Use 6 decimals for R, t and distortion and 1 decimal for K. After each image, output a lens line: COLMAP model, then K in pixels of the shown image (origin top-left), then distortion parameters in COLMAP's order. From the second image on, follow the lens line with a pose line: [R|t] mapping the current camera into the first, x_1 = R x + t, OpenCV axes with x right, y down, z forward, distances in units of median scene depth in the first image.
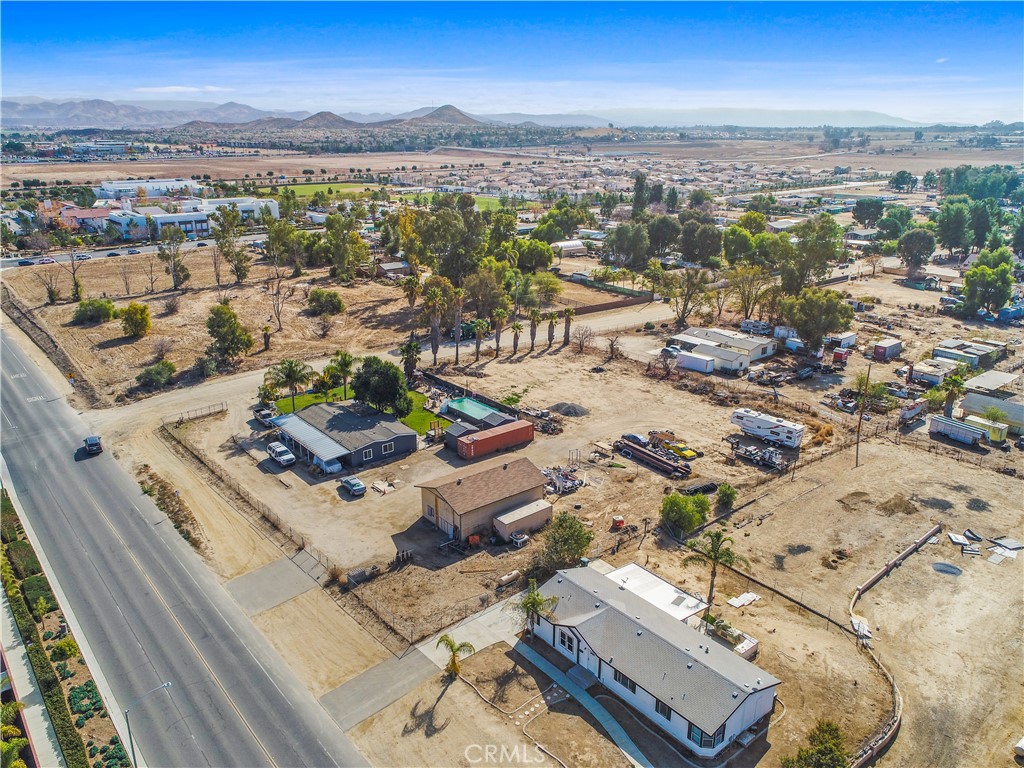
lens RADIAL K [[763.0, 0, 517.3], [0, 763.0, 382.6], [0, 0, 1]] dist [-0.004707, 0.000437]
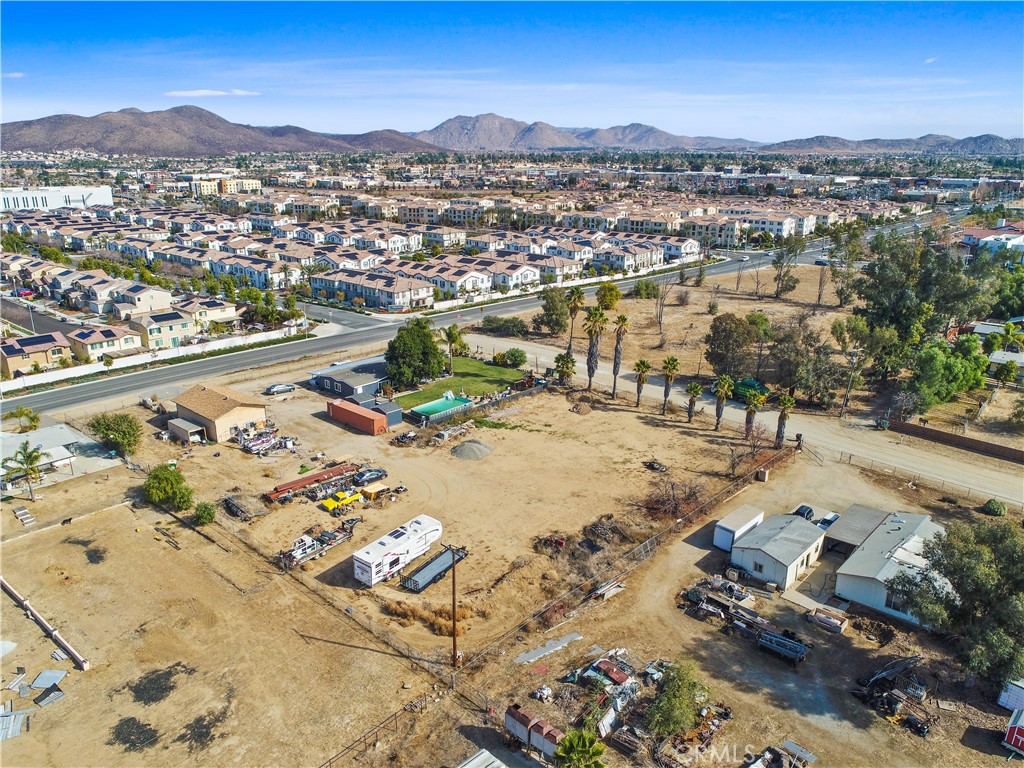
lens RADIAL K [[779.8, 0, 511.6], [0, 779.8, 414.2], [0, 0, 1]] dist [0.000746, 0.002274]
pose [[0.127816, 0.321169, -0.938357, 1.040419], [-0.314952, 0.910289, 0.268662, -0.294926], [0.940462, 0.261198, 0.217502, 0.992480]]
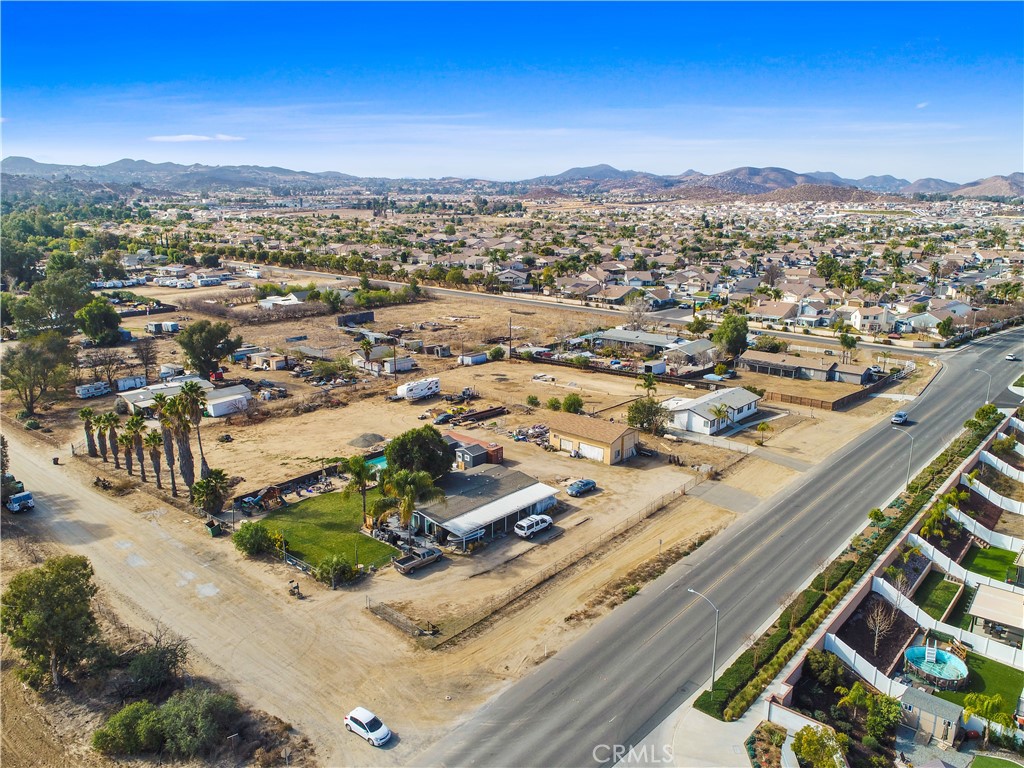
lens RADIAL K [[763.0, 0, 517.3], [0, 763.0, 382.6], [0, 0, 1]] dist [-0.004707, 0.000437]
pose [[-0.156582, -0.245752, 0.956602, -1.105369], [0.312258, 0.906551, 0.284006, -0.313978], [-0.937004, 0.343177, -0.065212, 0.999728]]
